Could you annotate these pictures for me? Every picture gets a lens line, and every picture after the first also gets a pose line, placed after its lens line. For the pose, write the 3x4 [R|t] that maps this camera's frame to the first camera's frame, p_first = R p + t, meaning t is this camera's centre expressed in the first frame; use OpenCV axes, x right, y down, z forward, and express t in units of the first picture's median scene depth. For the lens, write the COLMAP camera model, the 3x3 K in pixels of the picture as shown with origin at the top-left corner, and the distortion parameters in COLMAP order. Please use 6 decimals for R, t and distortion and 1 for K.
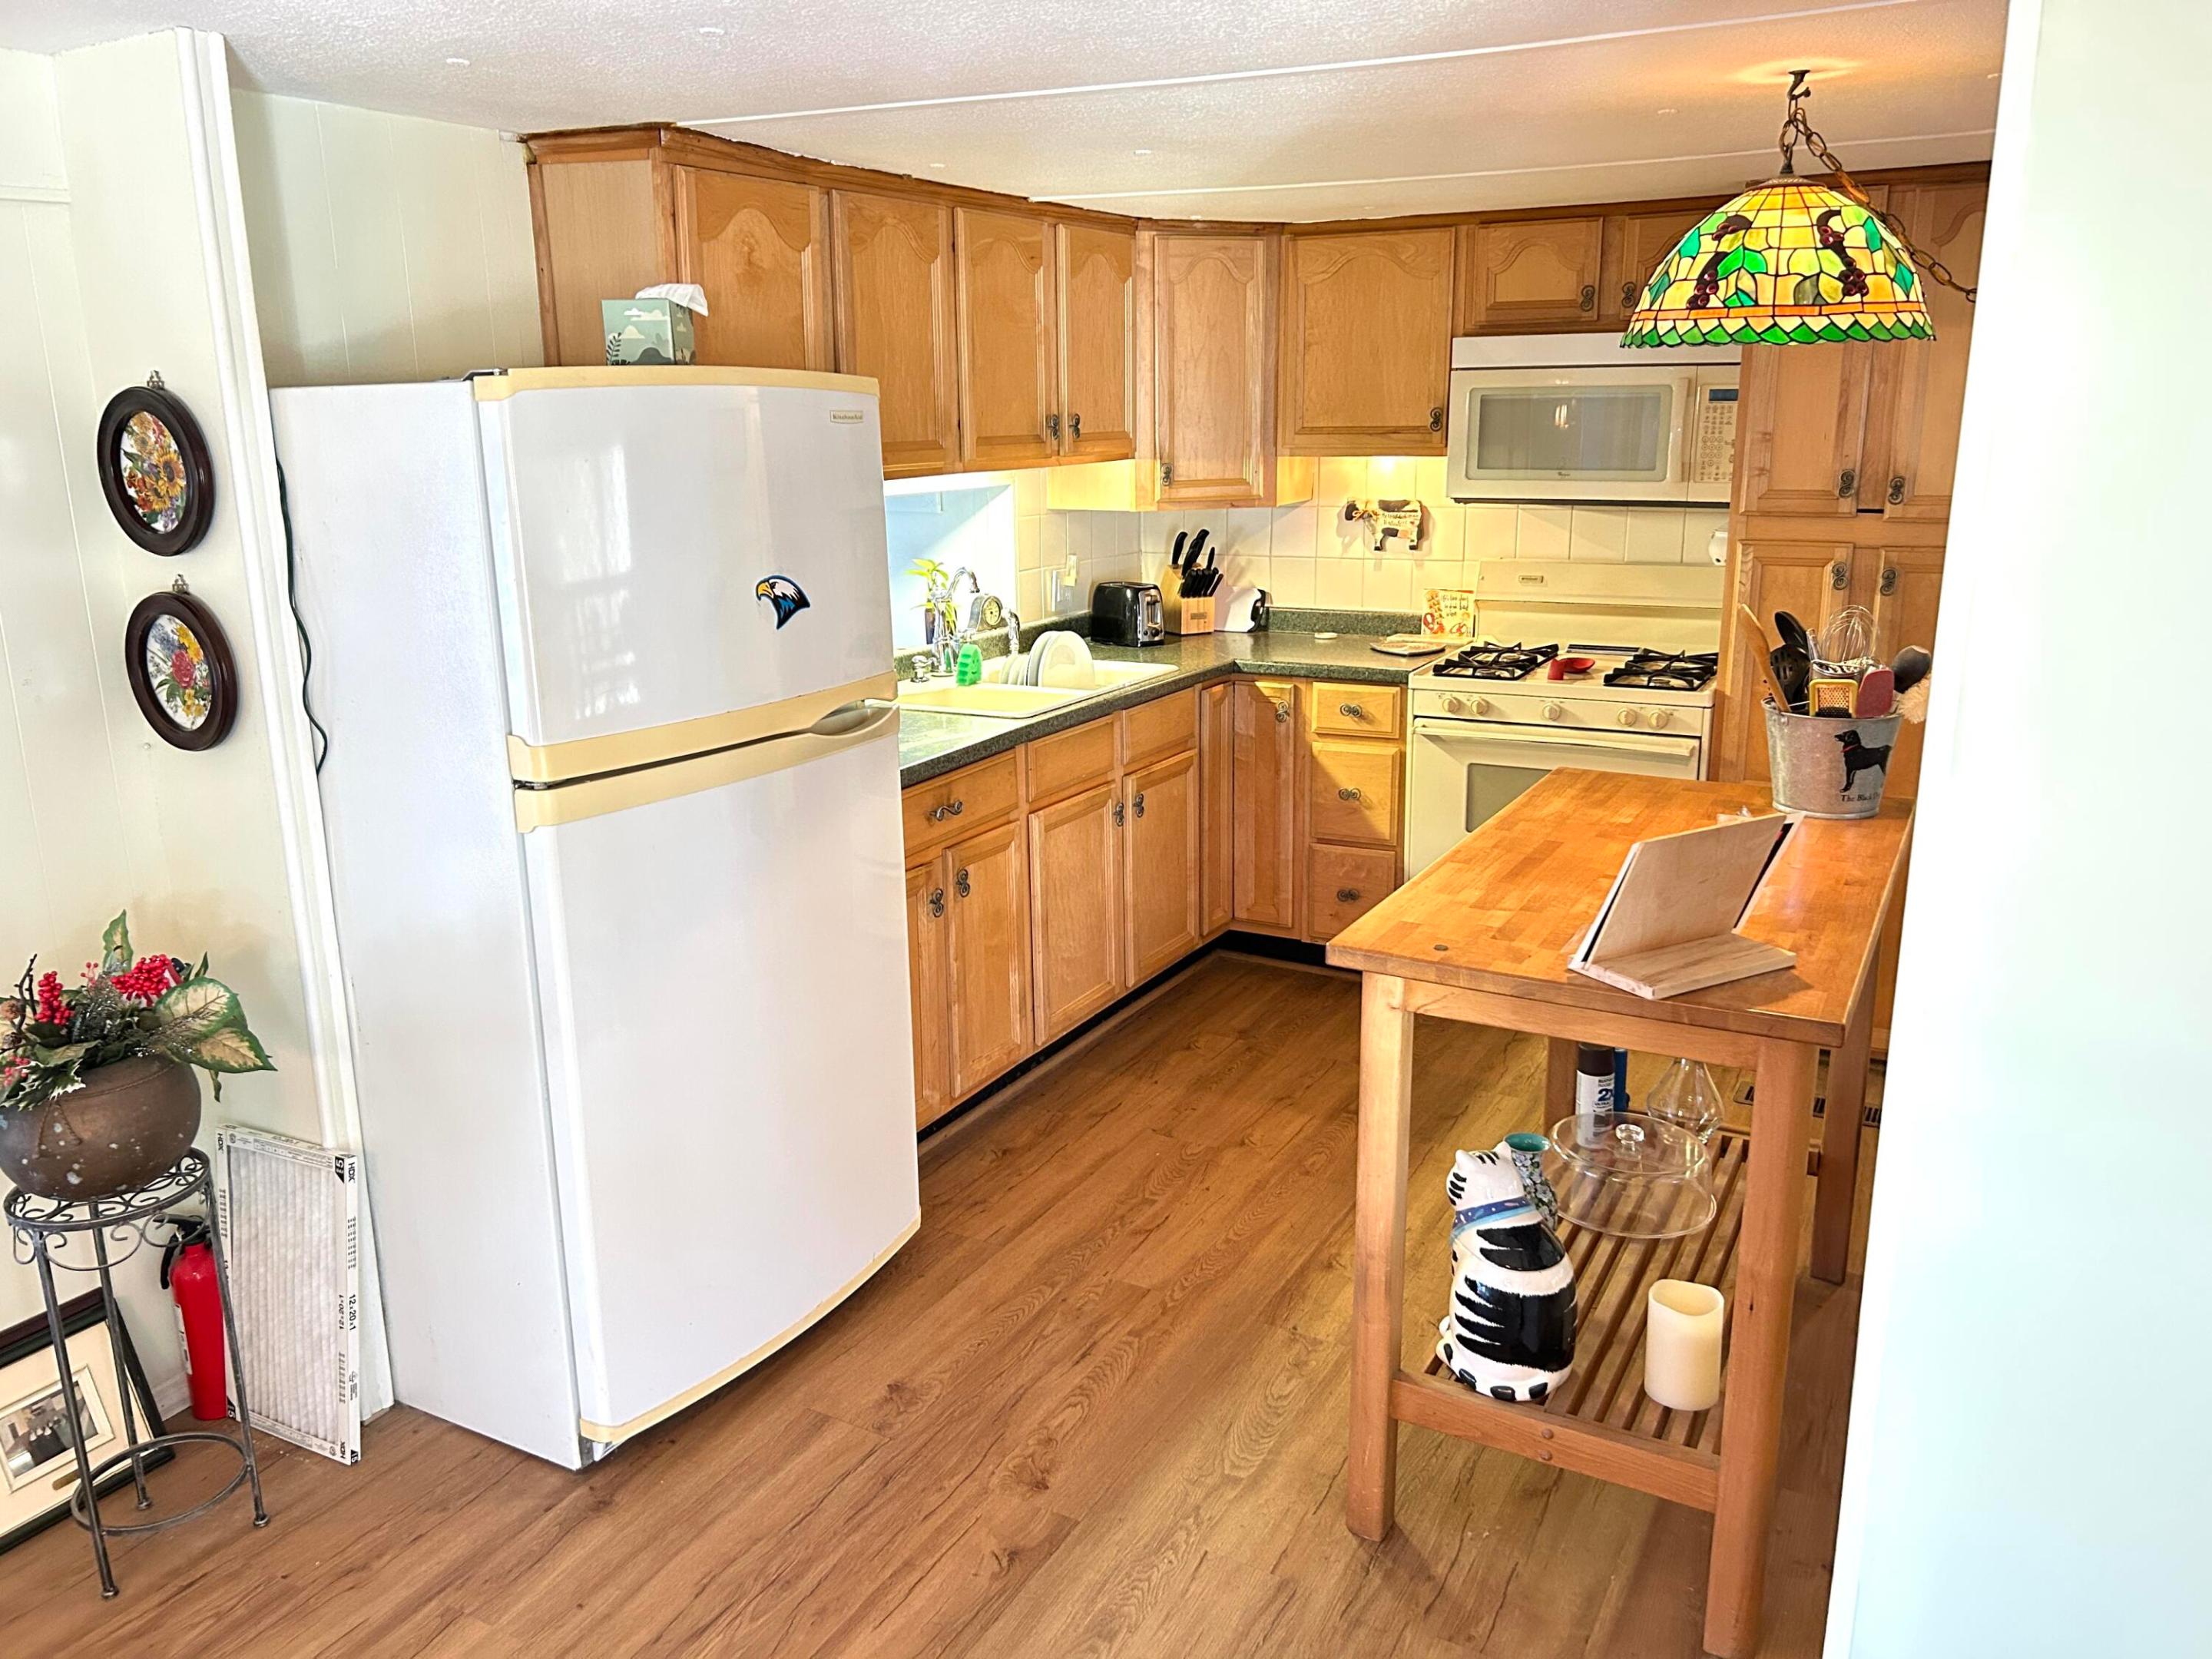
lens RADIAL K [[1660.4, 0, 1106.0], [0, 1660.4, 829.5], [0, 0, 1]] dist [0.038815, -0.003703]
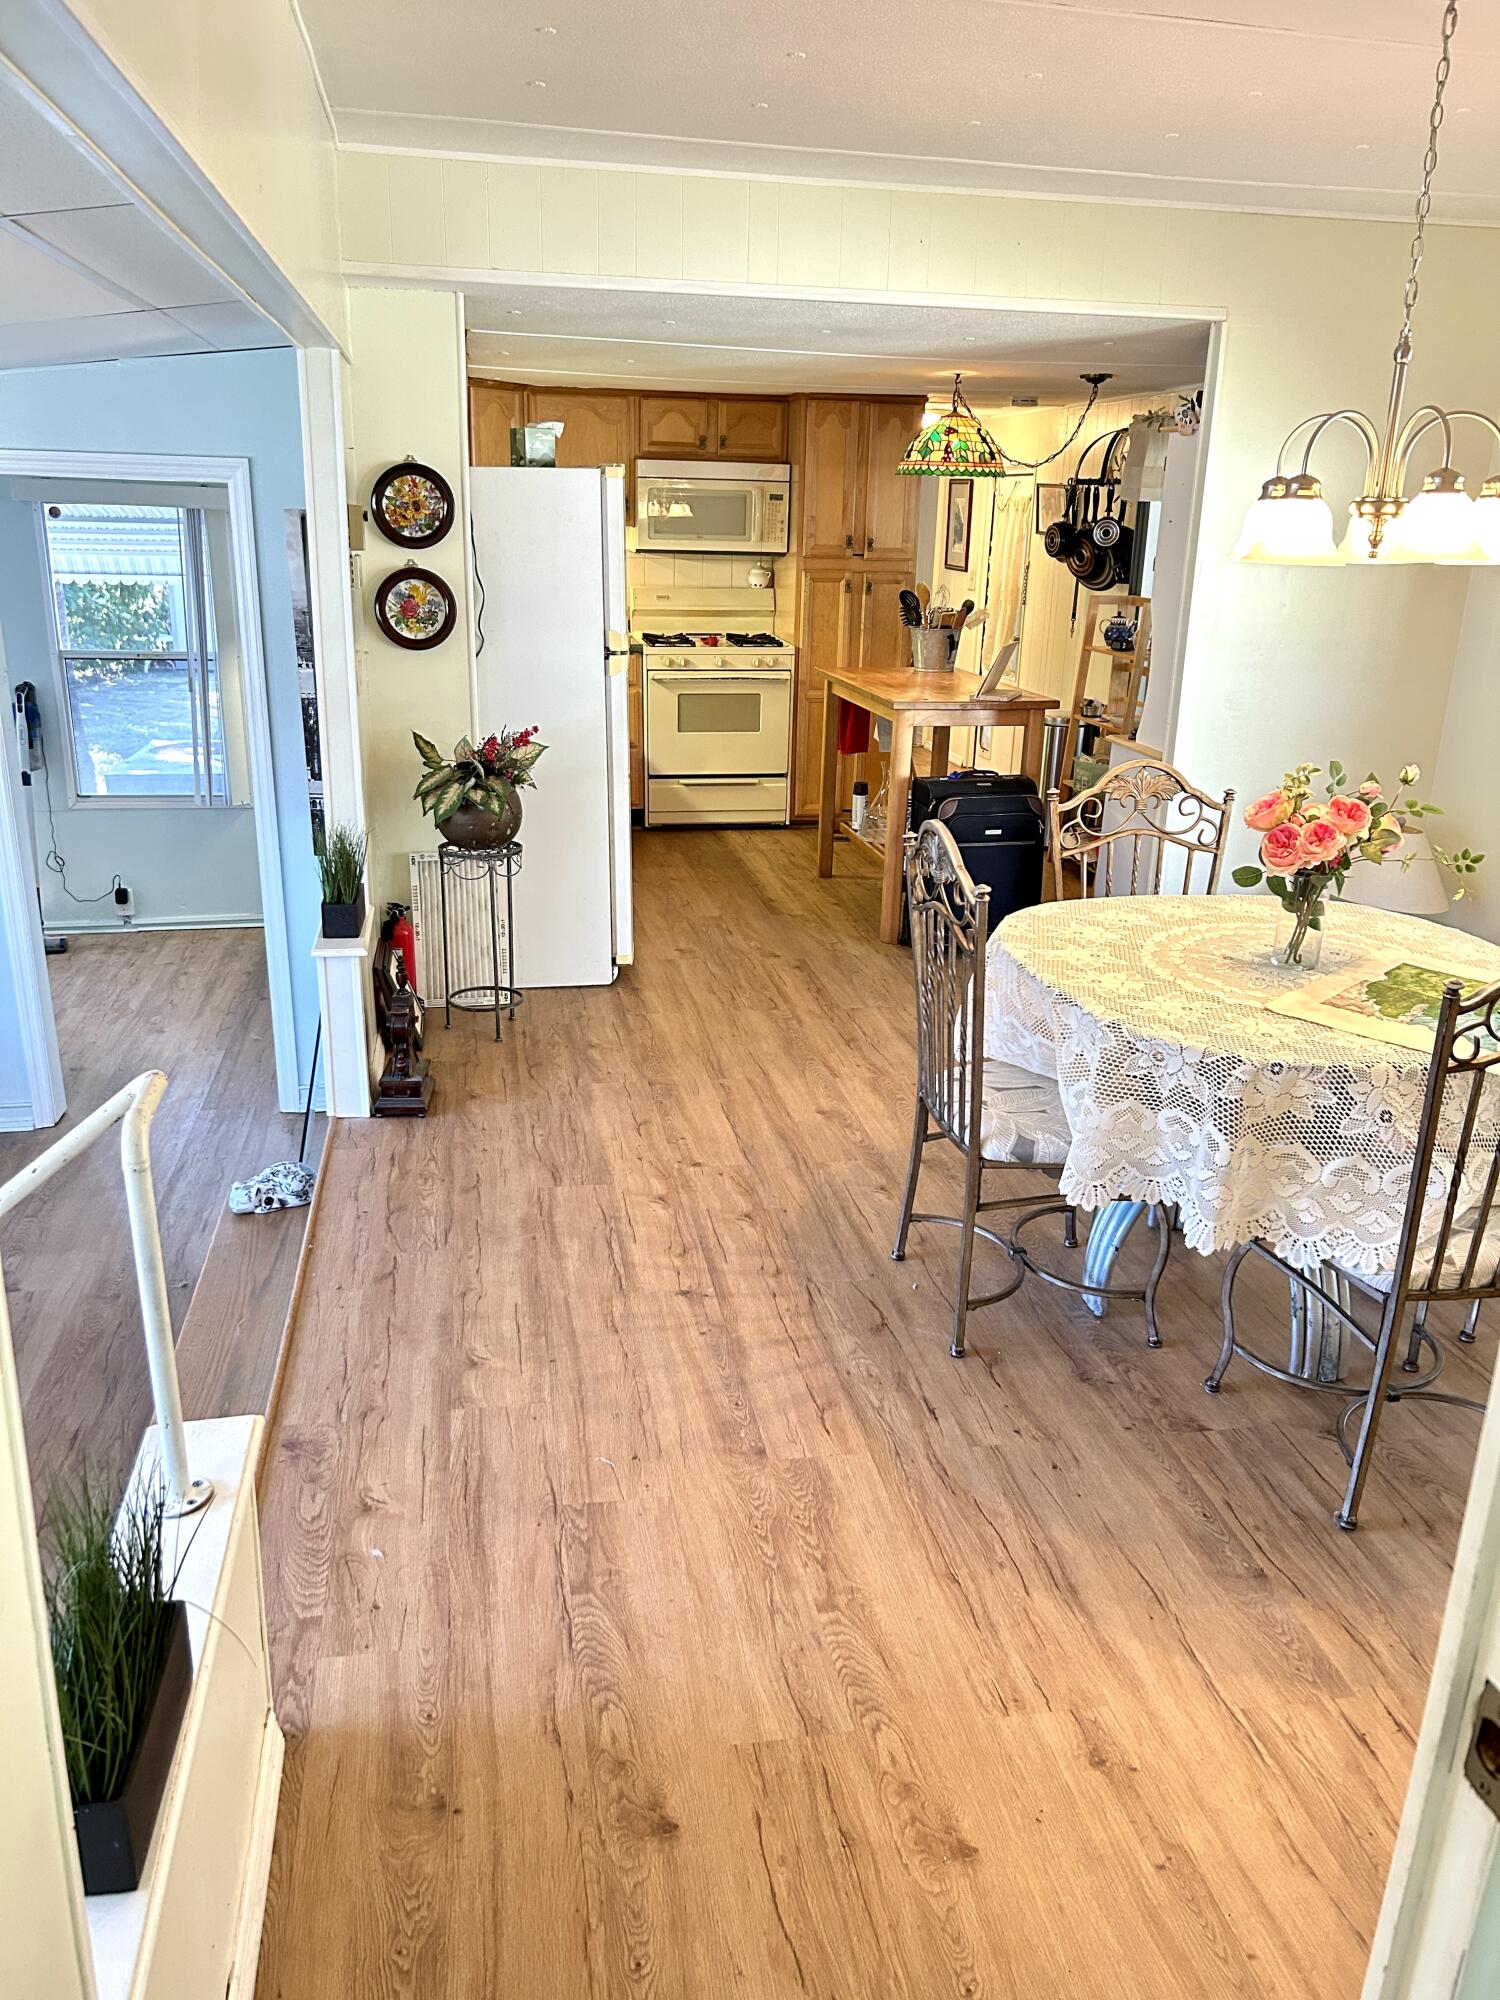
lens RADIAL K [[1501.2, 0, 750.0], [0, 1501.2, 1000.0], [0, 0, 1]] dist [0.038815, -0.003703]
pose [[0.774726, -0.167697, 0.609654, -0.943220], [0.128612, 0.985826, 0.107735, 0.149810], [-0.619079, -0.005056, 0.785312, -0.445756]]
